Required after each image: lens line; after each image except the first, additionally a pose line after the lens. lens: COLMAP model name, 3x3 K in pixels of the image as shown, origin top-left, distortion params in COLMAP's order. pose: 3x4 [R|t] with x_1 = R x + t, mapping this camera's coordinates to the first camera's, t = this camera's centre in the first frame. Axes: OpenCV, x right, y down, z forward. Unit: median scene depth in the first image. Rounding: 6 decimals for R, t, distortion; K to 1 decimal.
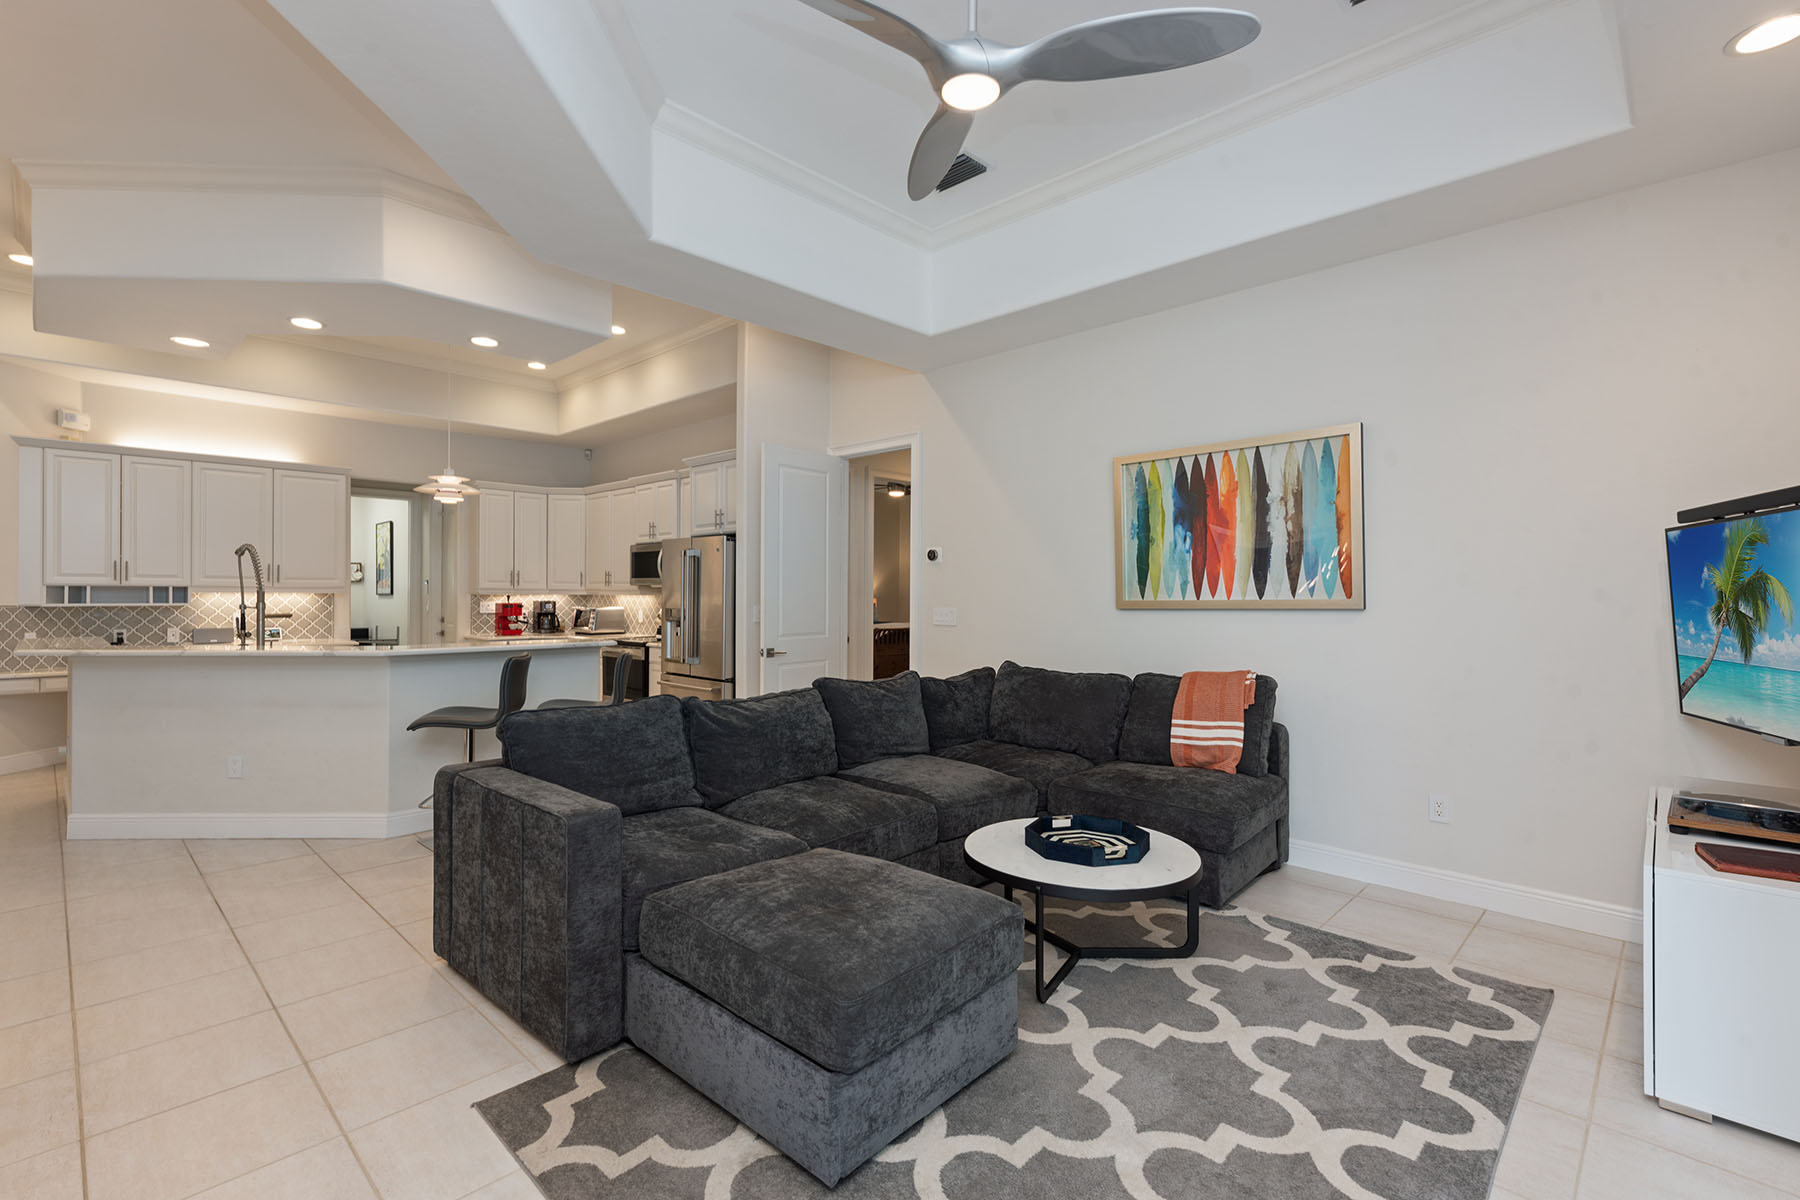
lens RADIAL K [[814.2, 0, 902.0], [0, 814.2, 591.4], [0, 0, 1]] dist [0.013370, -0.001583]
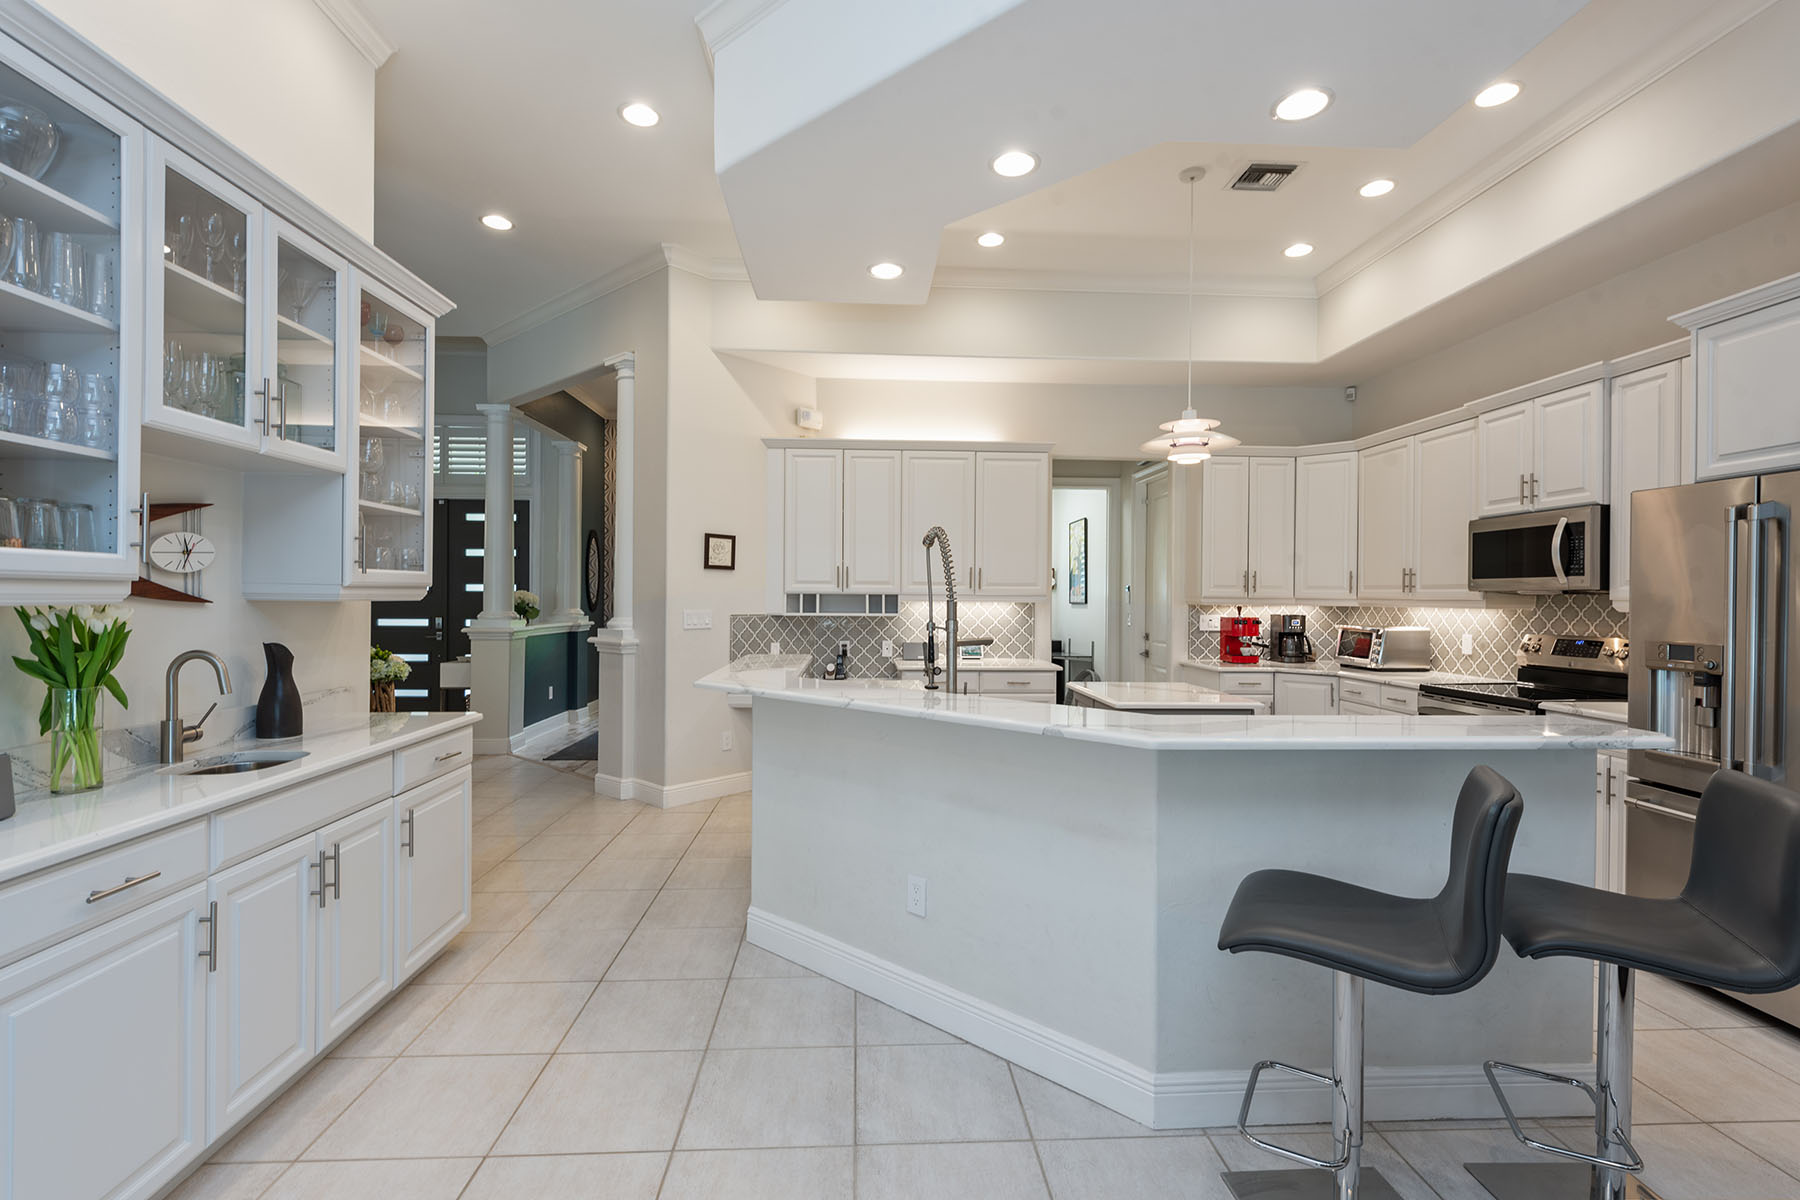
lens RADIAL K [[845.8, 0, 900.0], [0, 845.8, 600.0], [0, 0, 1]] dist [-0.000044, -0.000002]
pose [[0.732128, 0.002918, -0.681161, -0.229893], [-0.002422, 0.999996, 0.001681, -0.001365], [0.681163, 0.000419, 0.732132, 0.309110]]
